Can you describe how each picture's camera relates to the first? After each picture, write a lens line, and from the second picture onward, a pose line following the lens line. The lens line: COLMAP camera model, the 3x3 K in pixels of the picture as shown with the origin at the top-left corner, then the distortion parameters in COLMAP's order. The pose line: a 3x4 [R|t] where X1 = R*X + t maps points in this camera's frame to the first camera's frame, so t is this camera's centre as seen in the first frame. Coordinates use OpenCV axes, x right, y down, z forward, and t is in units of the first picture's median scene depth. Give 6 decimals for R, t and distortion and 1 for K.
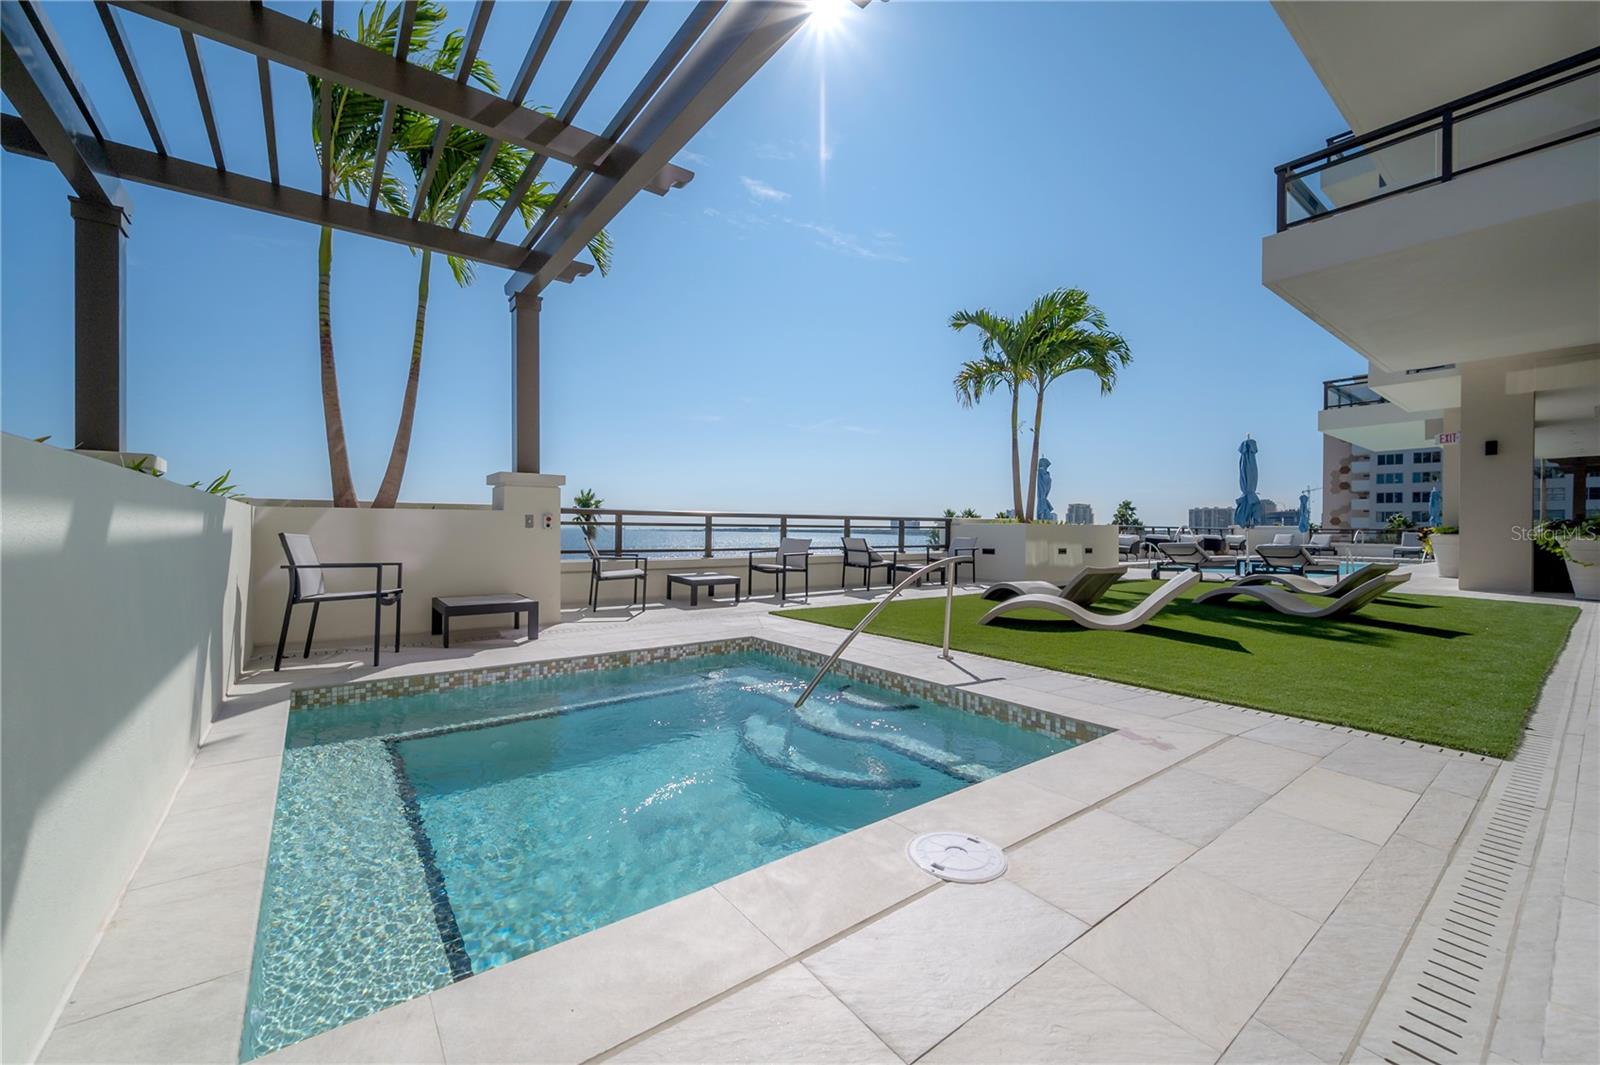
lens RADIAL K [[638.4, 0, 793.9], [0, 638.4, 528.4], [0, 0, 1]] dist [0.013059, 0.000142]
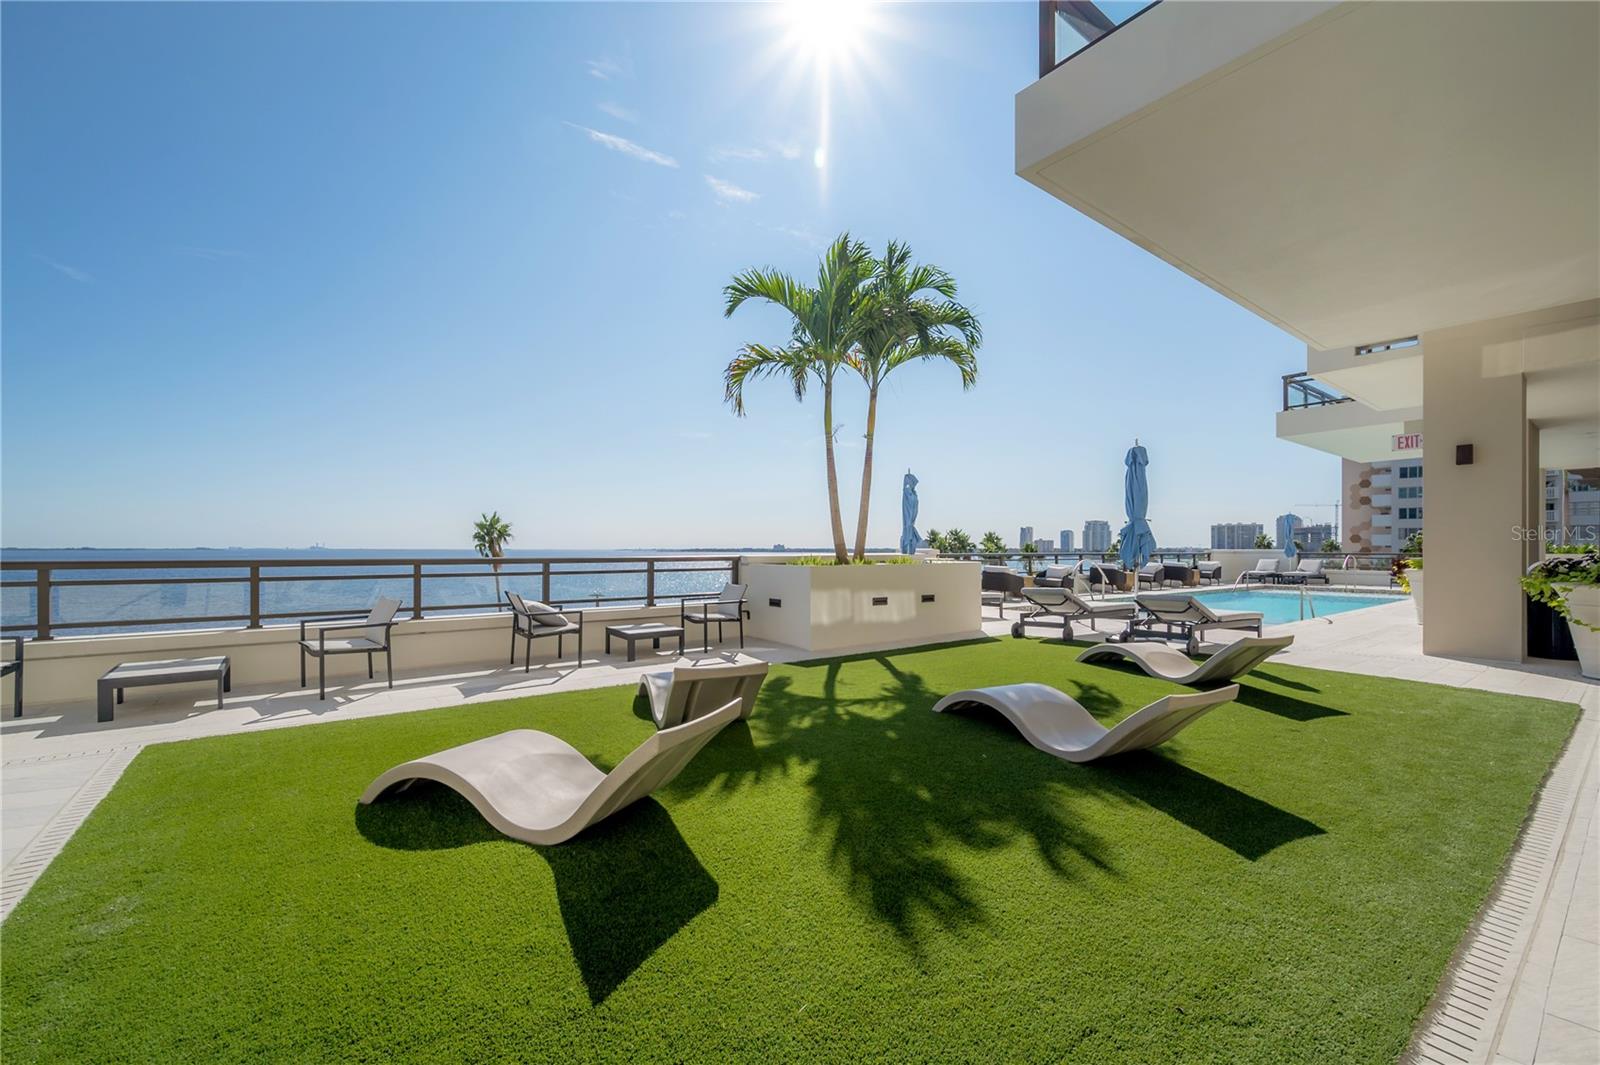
lens RADIAL K [[648.7, 0, 798.8], [0, 648.7, 546.9], [0, 0, 1]] dist [0.003168, 0.000659]
pose [[0.999767, -0.006788, -0.020497, 0.270398], [0.006779, 0.999977, -0.000528, -0.021140], [0.020500, 0.000389, 0.999790, 0.204542]]
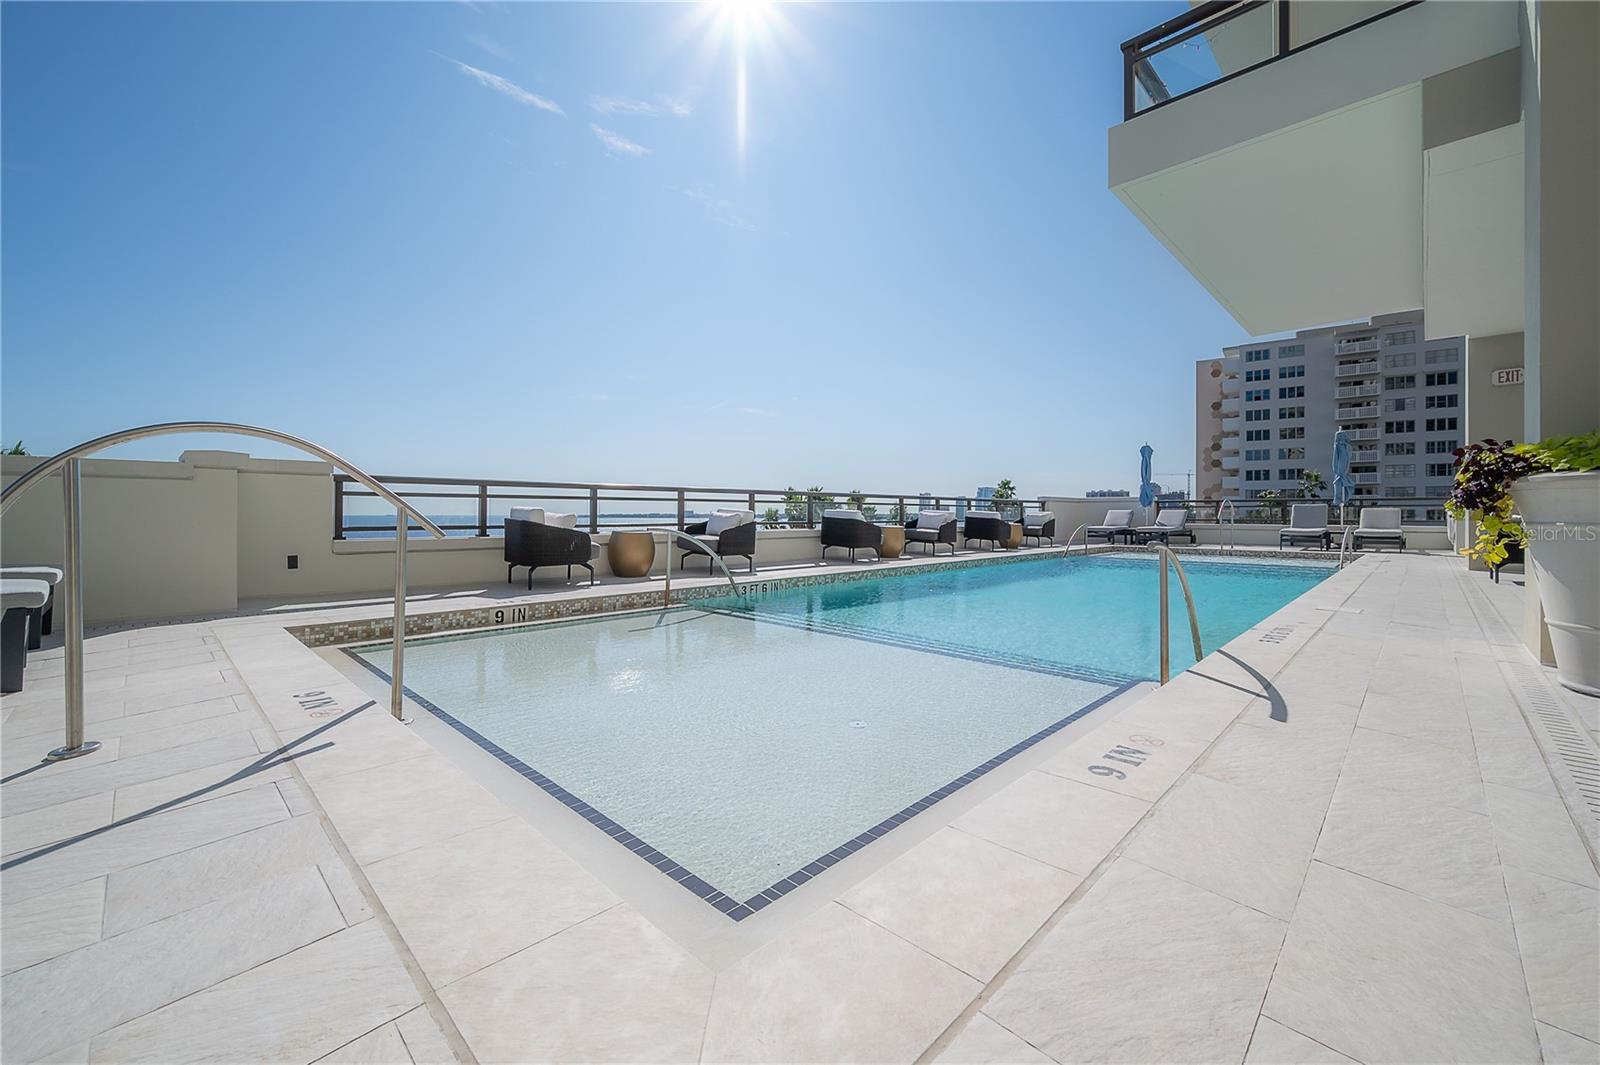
lens RADIAL K [[619.6, 0, 803.5], [0, 619.6, 512.5], [0, 0, 1]] dist [0.000671, 0.000293]
pose [[0.993249, -0.008544, 0.115687, 0.711922], [0.008780, 0.999960, -0.001532, 0.017667], [-0.115669, 0.002537, 0.993285, 0.803691]]
